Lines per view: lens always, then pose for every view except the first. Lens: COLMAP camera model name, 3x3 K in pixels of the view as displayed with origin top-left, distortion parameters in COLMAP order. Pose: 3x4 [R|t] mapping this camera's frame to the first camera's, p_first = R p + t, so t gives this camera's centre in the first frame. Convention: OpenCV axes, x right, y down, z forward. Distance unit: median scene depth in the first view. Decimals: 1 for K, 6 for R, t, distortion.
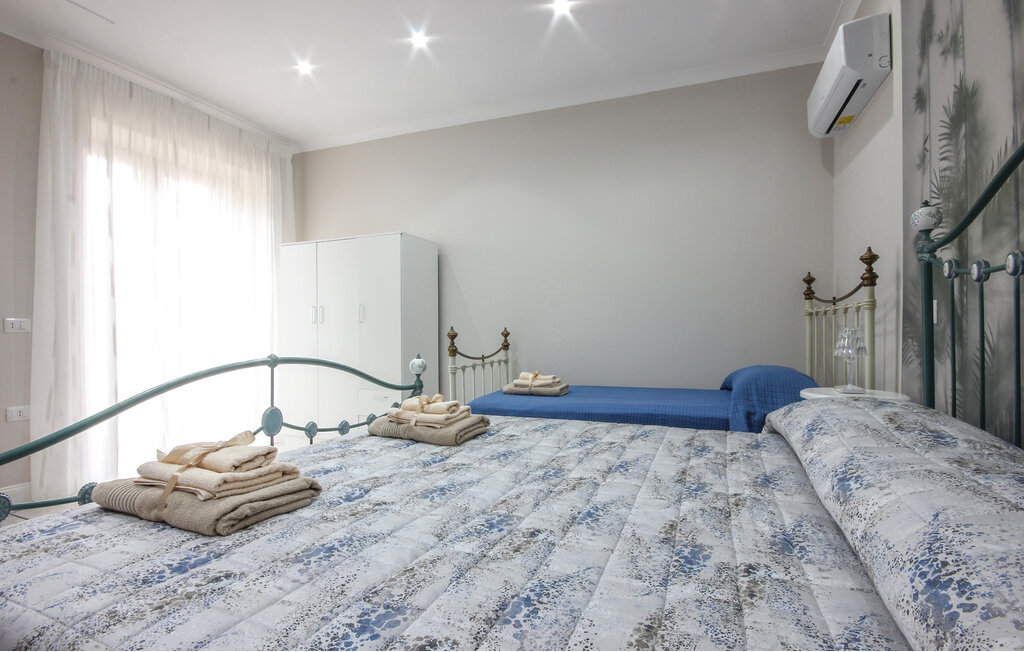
lens RADIAL K [[491.0, 0, 514.1], [0, 491.0, 332.9], [0, 0, 1]] dist [-0.000714, -0.000622]
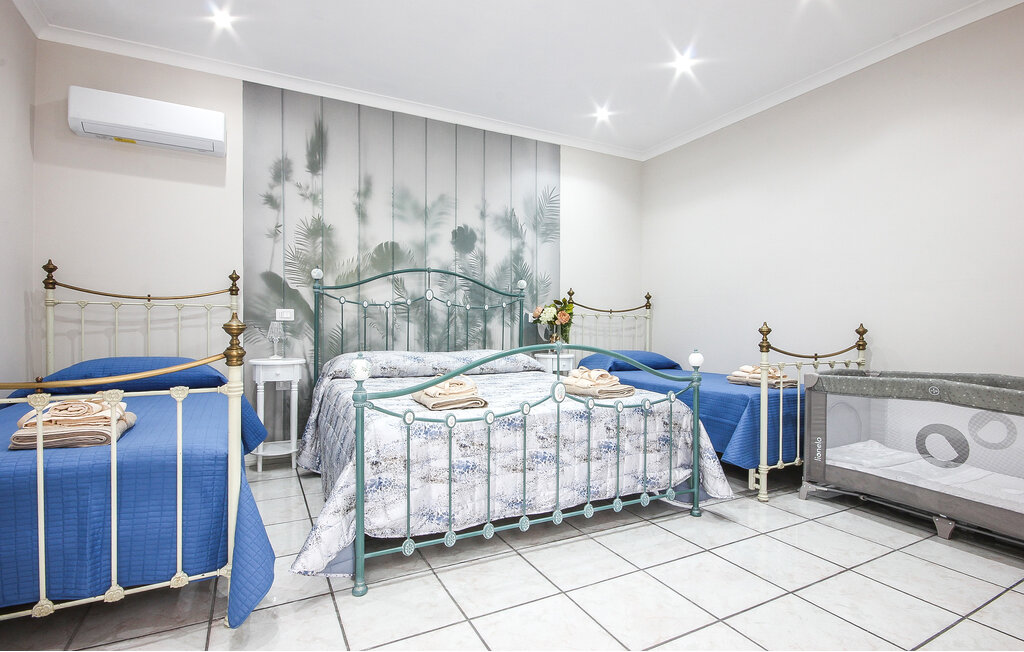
lens RADIAL K [[491.0, 0, 511.3], [0, 491.0, 325.3], [0, 0, 1]] dist [-0.000714, -0.000622]
pose [[-0.760091, -0.000793, 0.649816, -1.044261], [-0.002084, 0.999997, -0.001217, 0.001166], [-0.649813, -0.002279, -0.760091, 1.740130]]
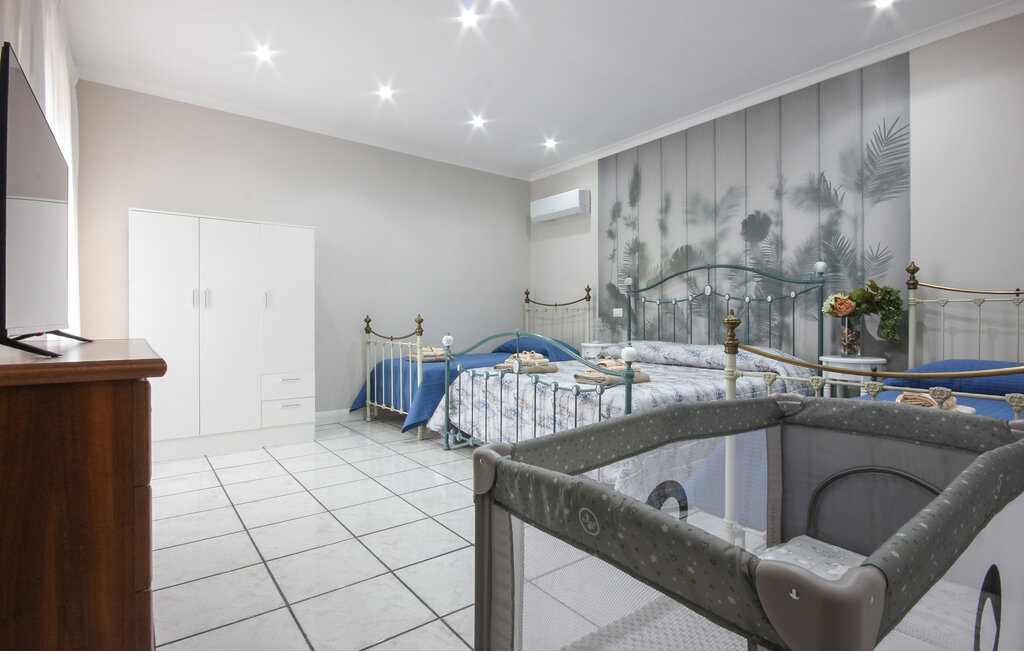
lens RADIAL K [[491.0, 0, 516.3], [0, 491.0, 323.1], [0, 0, 1]] dist [-0.000714, -0.000622]
pose [[0.499723, -0.001521, 0.866184, -1.713189], [-0.001142, 0.999996, 0.002415, 0.011716], [-0.866184, -0.002196, 0.499720, 0.085279]]
